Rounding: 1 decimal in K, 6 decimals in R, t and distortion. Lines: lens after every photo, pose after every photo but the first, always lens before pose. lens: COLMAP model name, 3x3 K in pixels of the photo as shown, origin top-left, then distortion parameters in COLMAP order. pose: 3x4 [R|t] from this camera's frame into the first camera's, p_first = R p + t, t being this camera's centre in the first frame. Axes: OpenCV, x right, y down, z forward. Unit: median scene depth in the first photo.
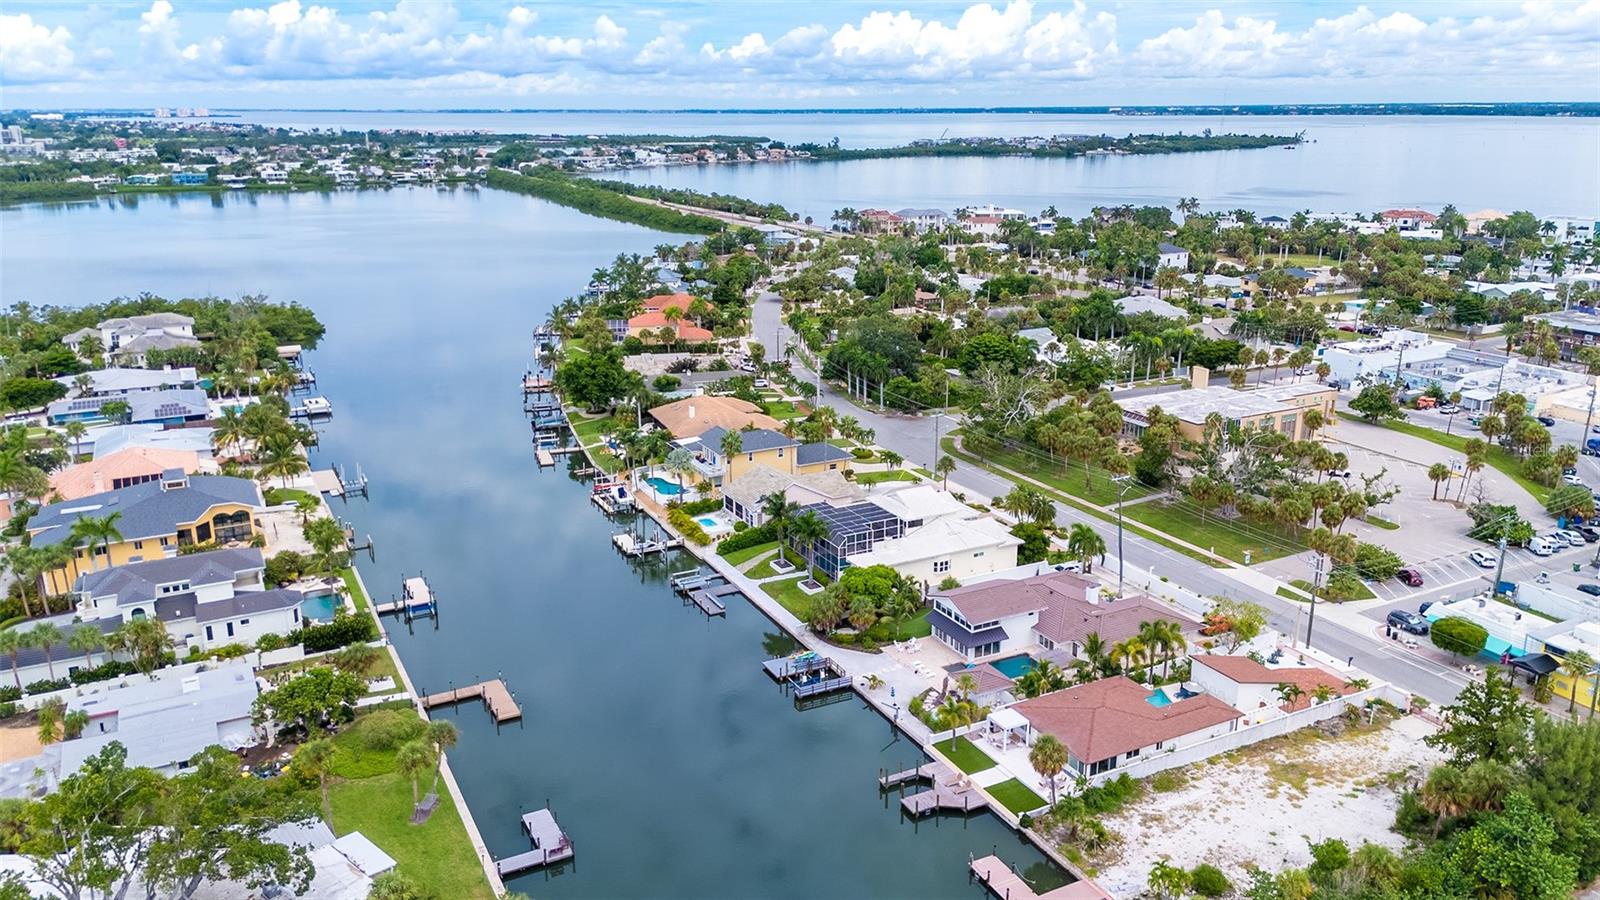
lens RADIAL K [[1174.6, 0, 800.0], [0, 1174.6, 450.0], [0, 0, 1]] dist [0.030995, 0.000272]
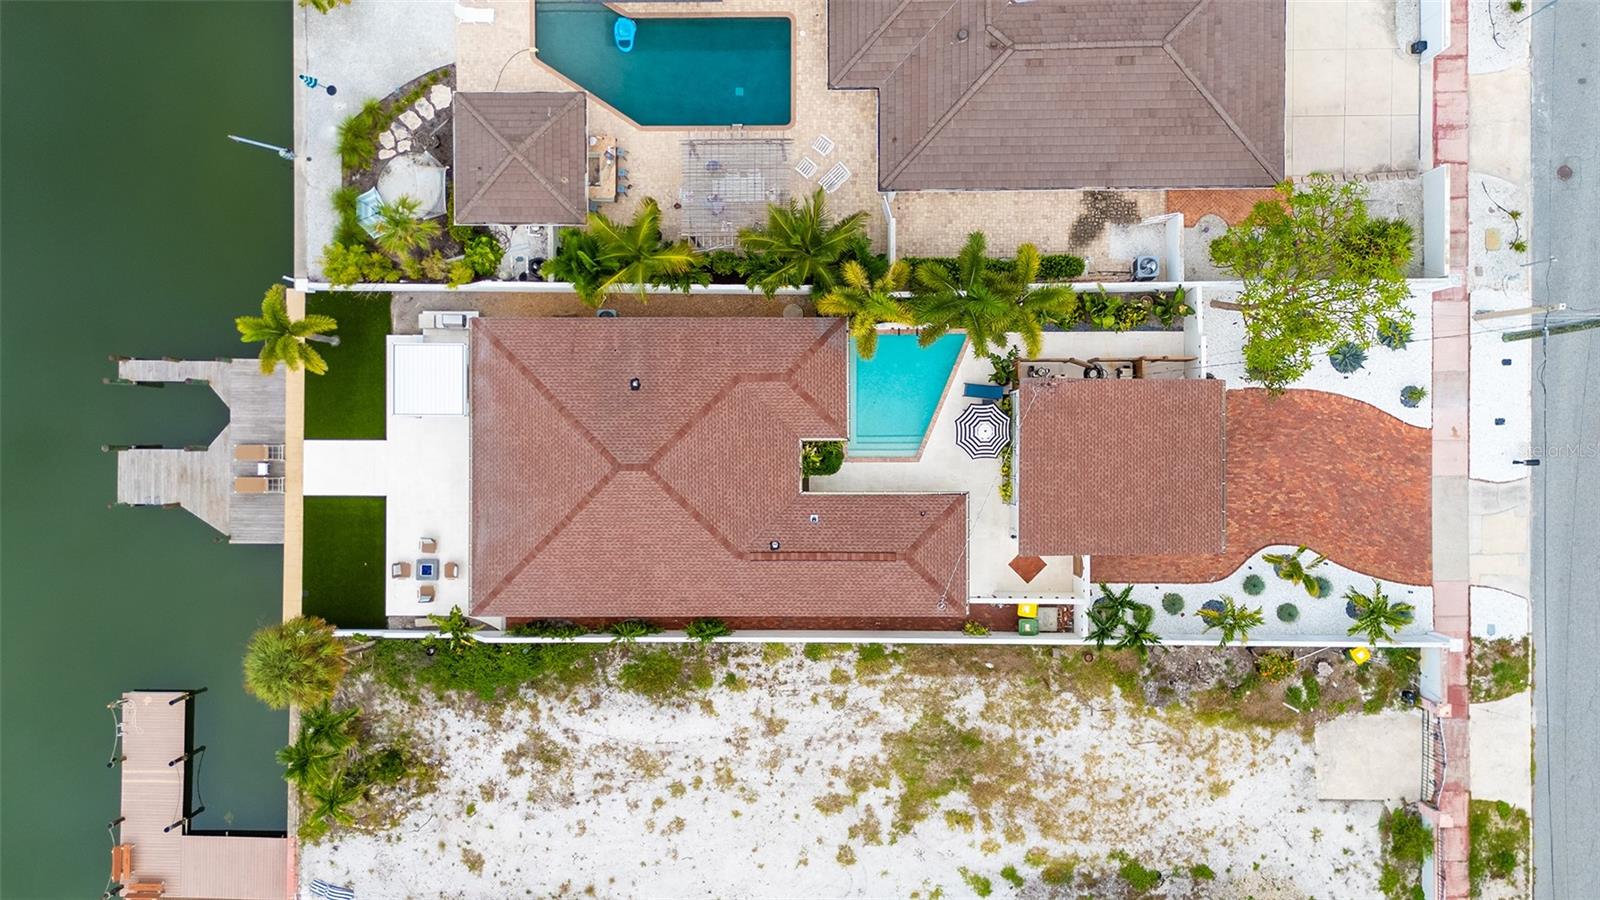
lens RADIAL K [[1174.6, 0, 800.0], [0, 1174.6, 450.0], [0, 0, 1]] dist [0.030995, 0.000272]
pose [[0.884807, 0.465957, 0.001044, 0.285909], [-0.124735, 0.234699, 0.964032, -0.169786], [0.448953, -0.853112, 0.265784, 0.879090]]
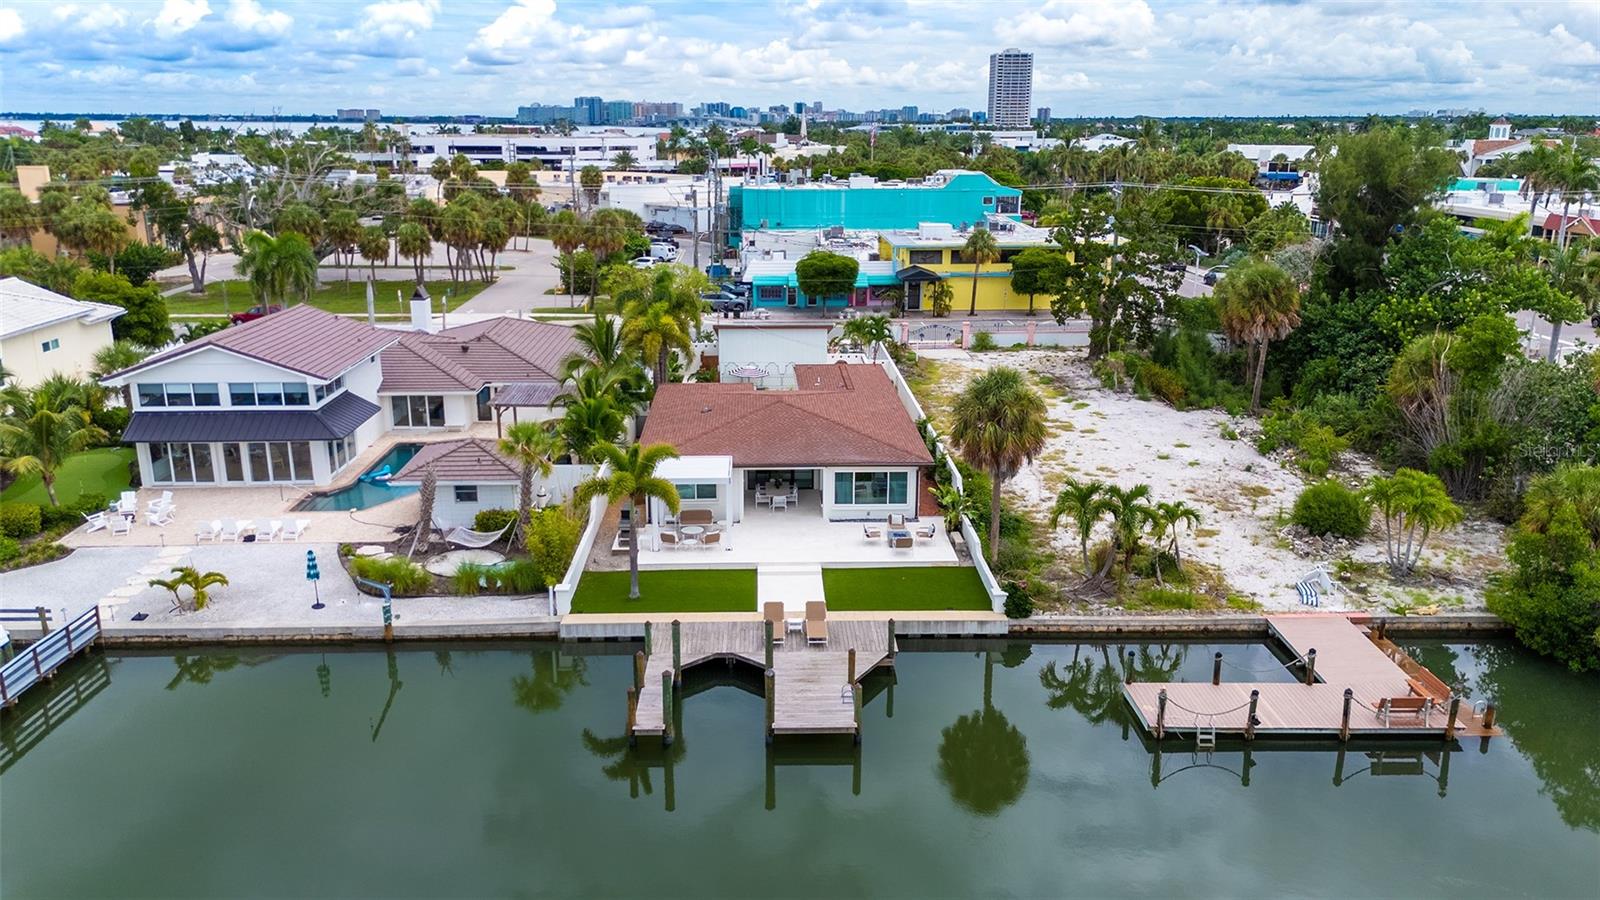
lens RADIAL K [[1174.6, 0, 800.0], [0, 1174.6, 450.0], [0, 0, 1]] dist [0.030995, 0.000272]
pose [[0.428995, -0.242692, 0.870094, -0.137848], [0.248362, 0.957798, 0.144702, 0.165234], [-0.868493, 0.154022, 0.471167, 0.742970]]
